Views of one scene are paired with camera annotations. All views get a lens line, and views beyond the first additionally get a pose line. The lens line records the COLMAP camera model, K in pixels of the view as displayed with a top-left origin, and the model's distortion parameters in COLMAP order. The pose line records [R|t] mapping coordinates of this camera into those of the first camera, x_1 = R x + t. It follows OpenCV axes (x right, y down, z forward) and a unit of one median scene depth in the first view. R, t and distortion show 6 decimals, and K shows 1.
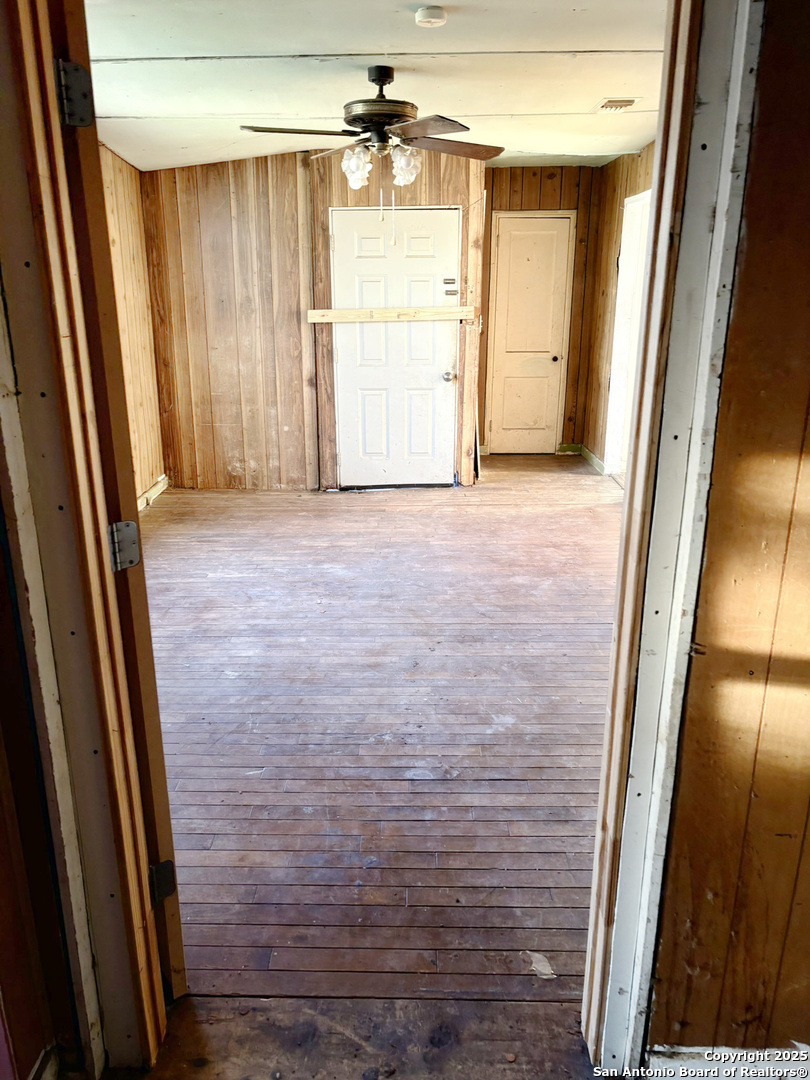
lens RADIAL K [[825.6, 0, 388.2], [0, 825.6, 541.8], [0, 0, 1]] dist [0.041333, -0.045144]
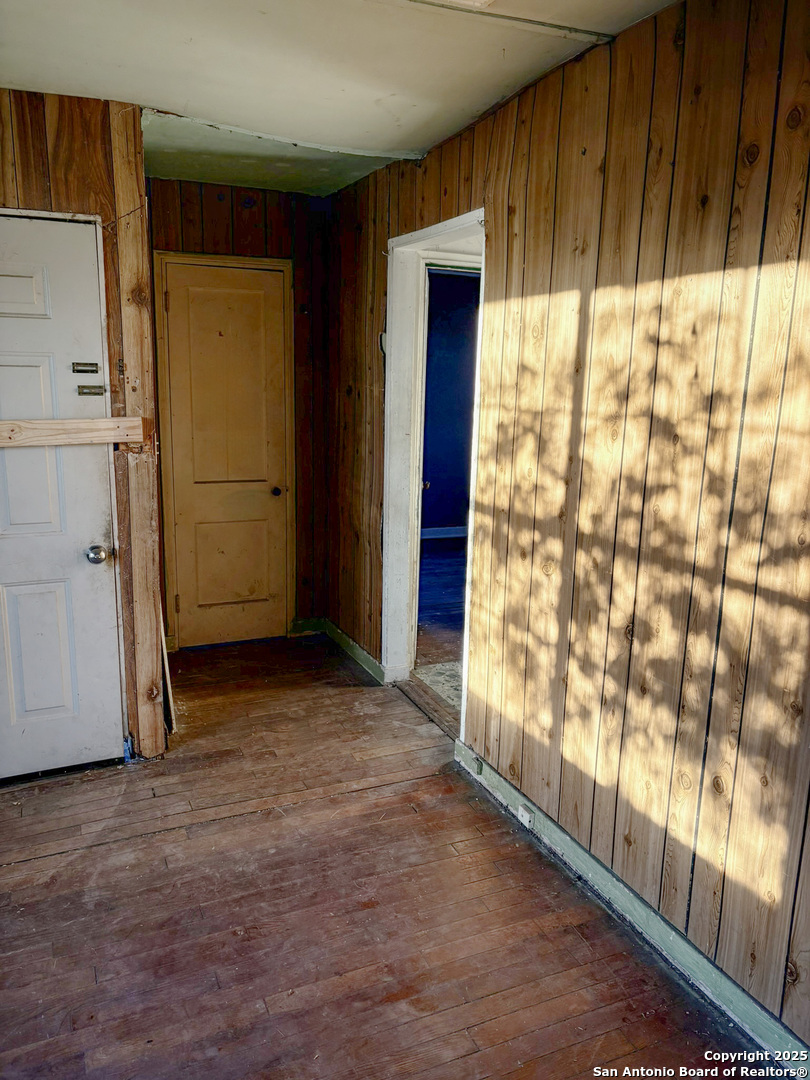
lens RADIAL K [[806.0, 0, 405.6], [0, 806.0, 524.8], [0, 0, 1]] dist [-0.002045, -0.002806]
pose [[0.901639, -0.065534, 0.427496, 0.038541], [0.110458, 0.990565, -0.081119, -0.177819], [-0.418146, 0.120360, 0.900371, 0.550396]]
